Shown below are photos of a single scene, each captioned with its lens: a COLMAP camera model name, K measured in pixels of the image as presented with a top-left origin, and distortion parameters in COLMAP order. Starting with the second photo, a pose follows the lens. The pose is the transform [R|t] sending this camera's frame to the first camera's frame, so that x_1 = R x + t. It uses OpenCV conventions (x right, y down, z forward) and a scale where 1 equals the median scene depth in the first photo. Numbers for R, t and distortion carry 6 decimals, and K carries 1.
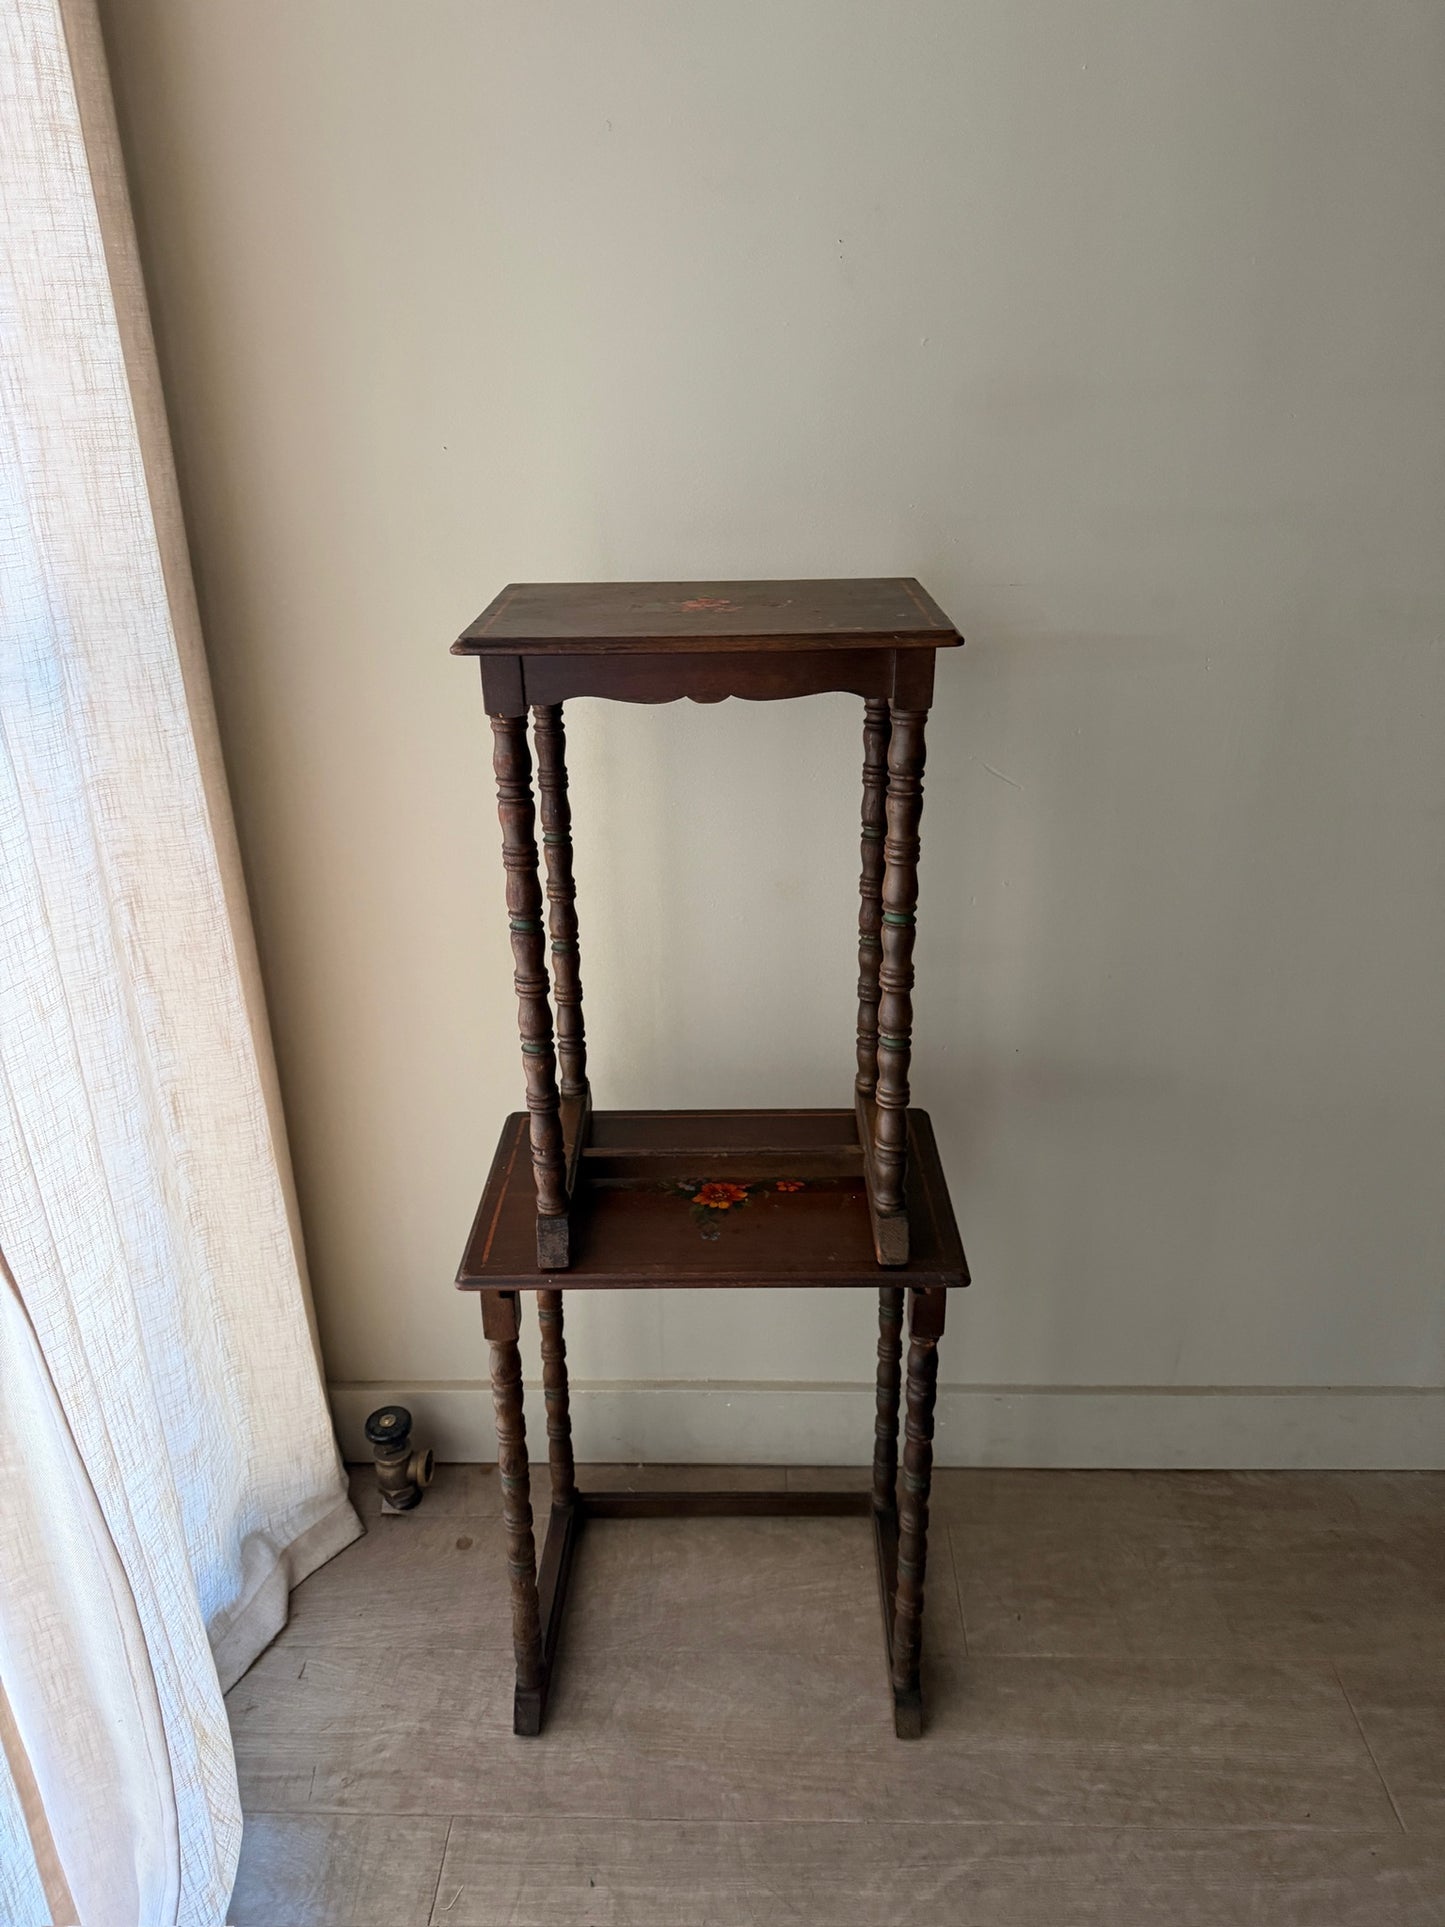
lens RADIAL K [[1344.0, 0, 728.5], [0, 1344.0, 933.8], [0, 0, 1]] dist [-0.004812, -0.002069]
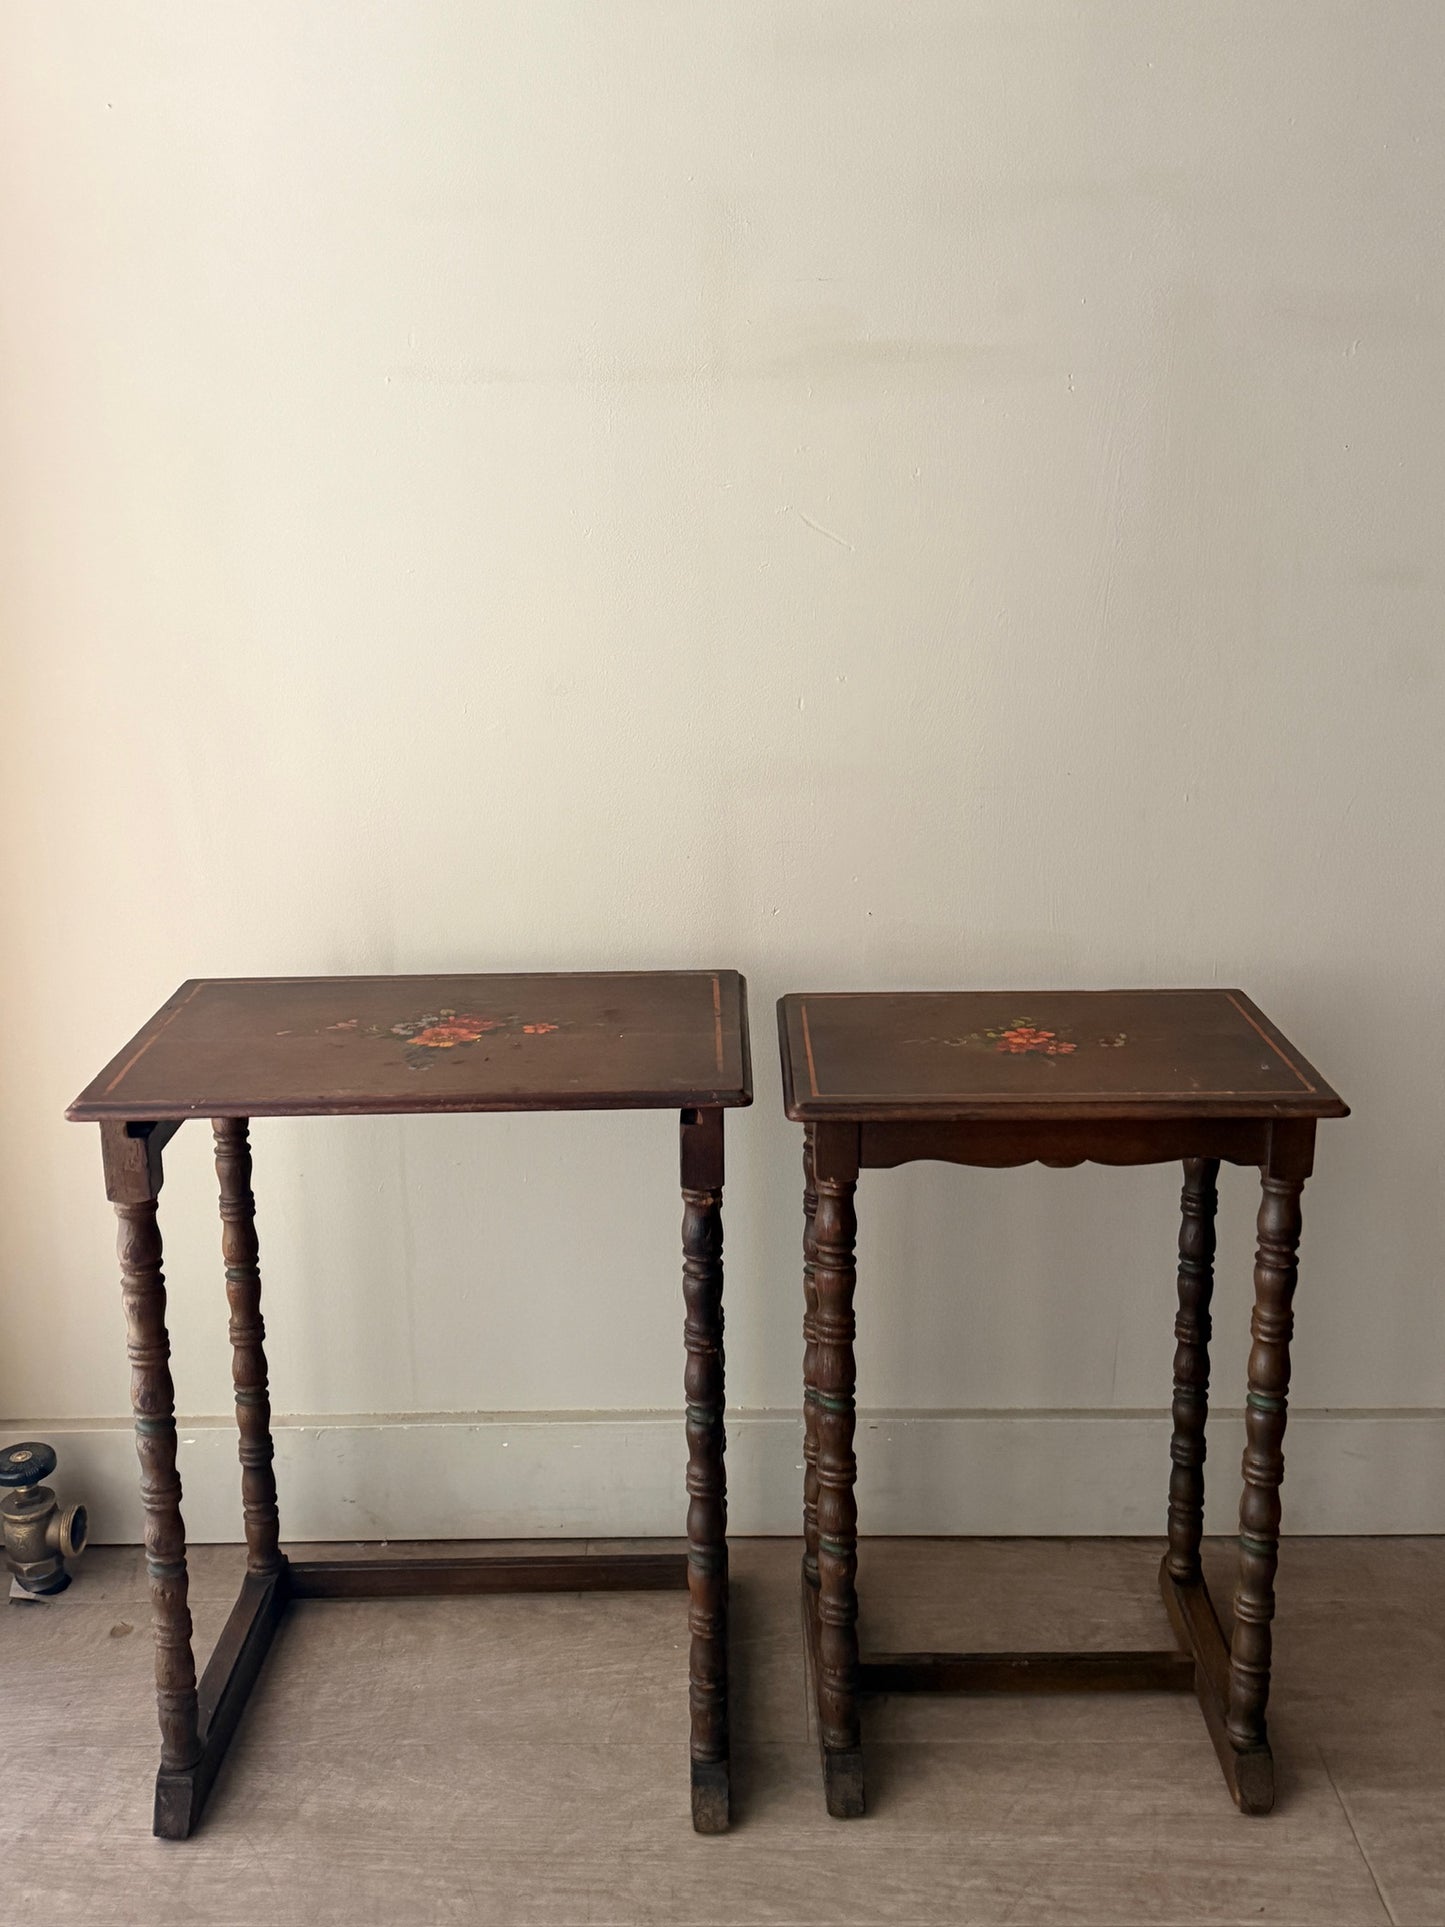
lens RADIAL K [[1868.6, 0, 723.5], [0, 1868.6, 920.4], [0, 0, 1]] dist [0.053825, -0.095087]
pose [[0.999828, -0.002880, 0.018348, 0.122910], [0.005292, 0.991126, -0.132824, 0.252569], [-0.017803, 0.132898, 0.990970, -0.049907]]
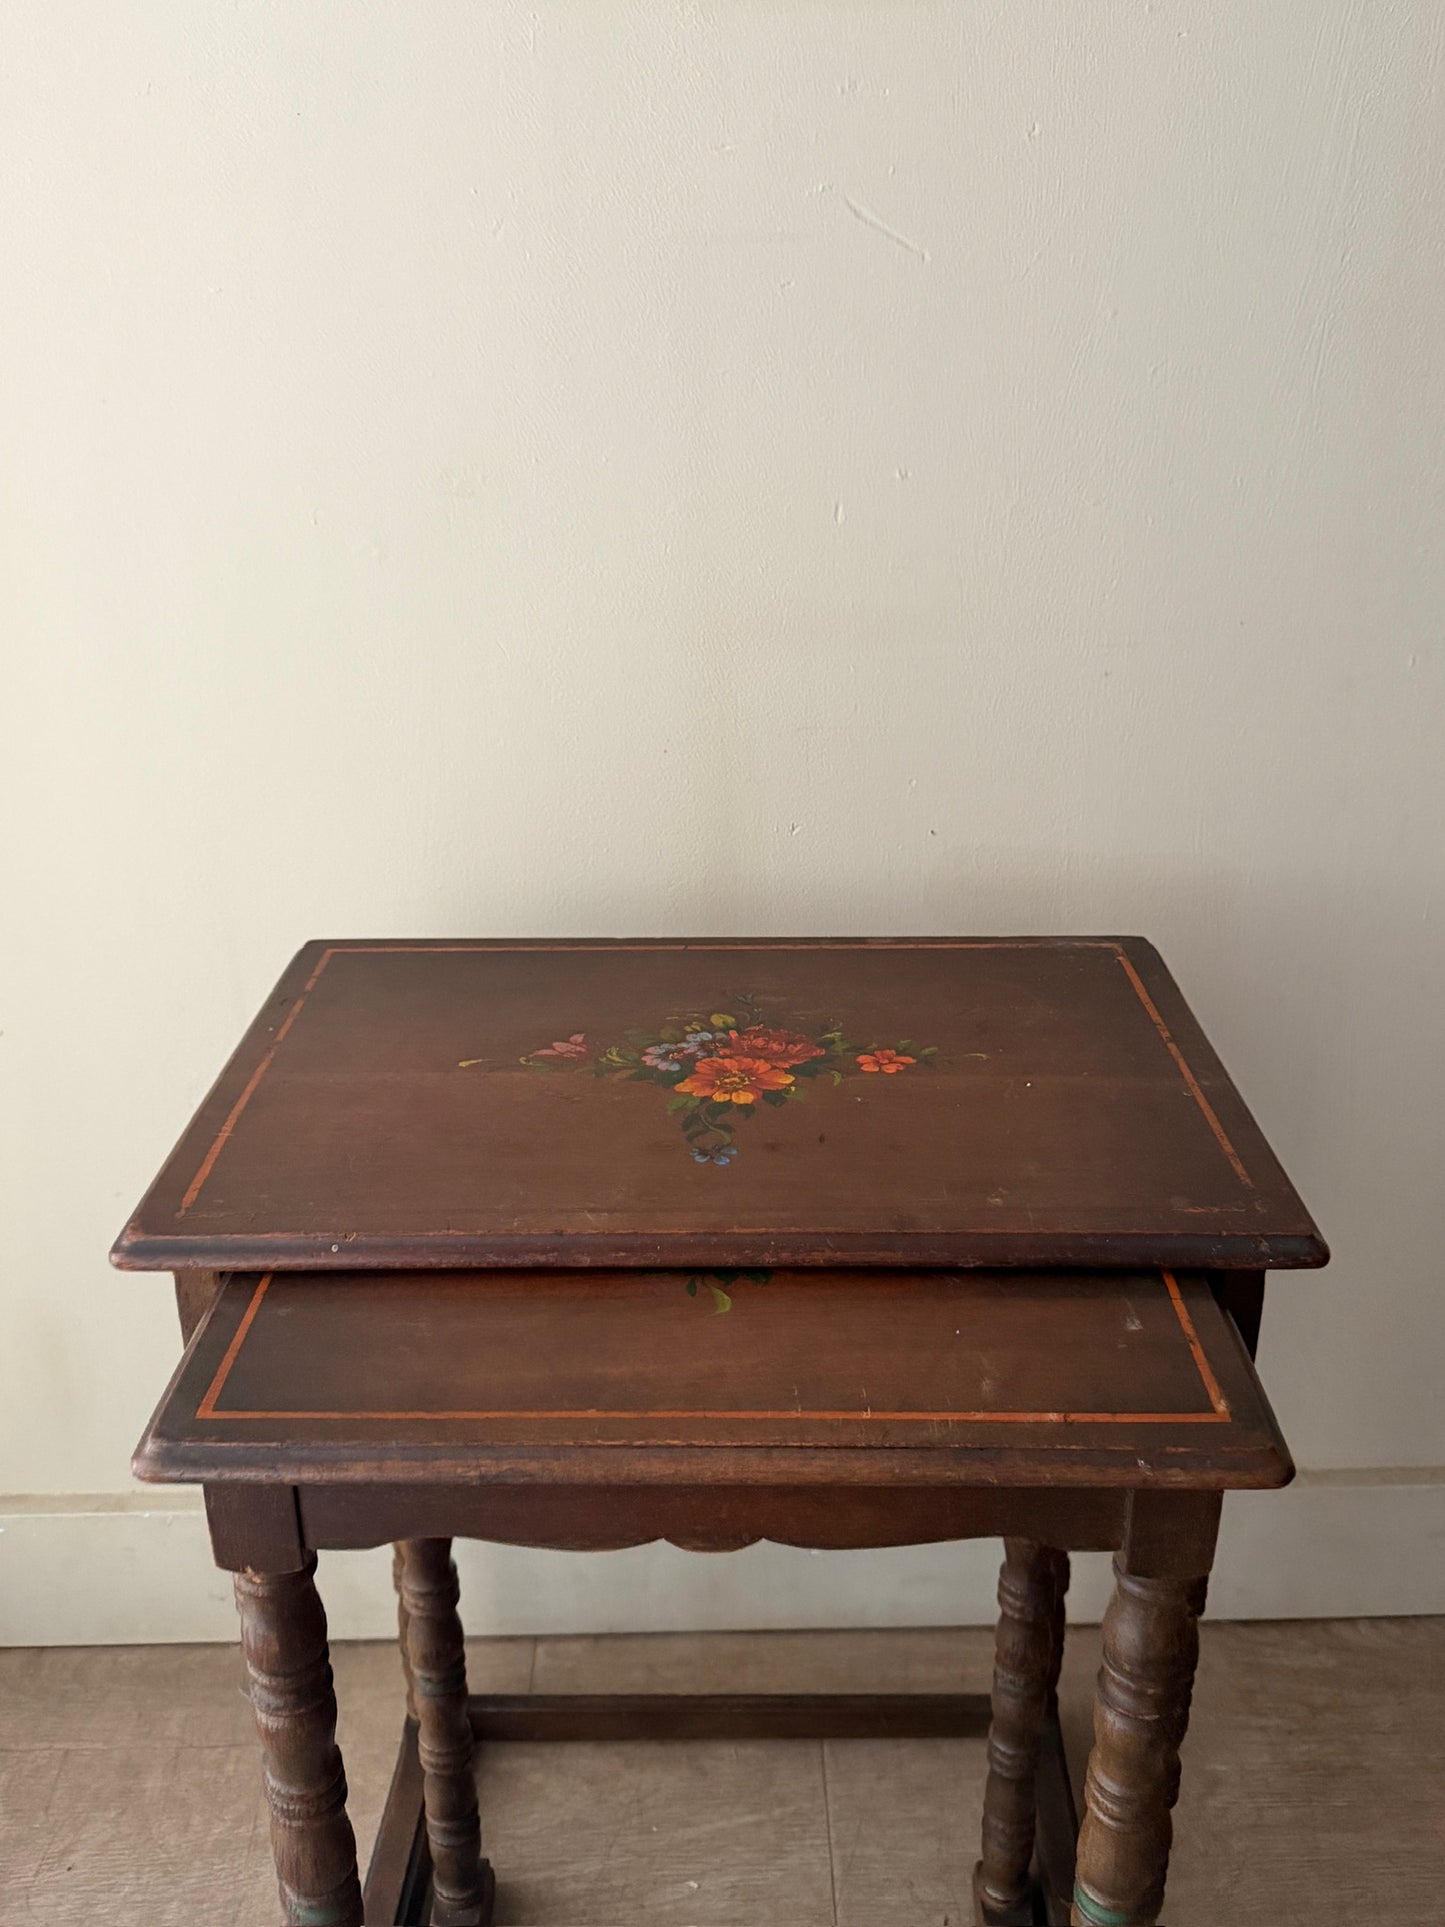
lens RADIAL K [[1661.4, 0, 728.1], [0, 1661.4, 968.9], [0, 0, 1]] dist [0.142550, -0.272997]
pose [[0.999976, 0.006647, 0.001969, -0.009230], [-0.006702, 0.999553, 0.029129, 0.130918], [-0.001775, -0.029142, 0.999574, 0.403546]]
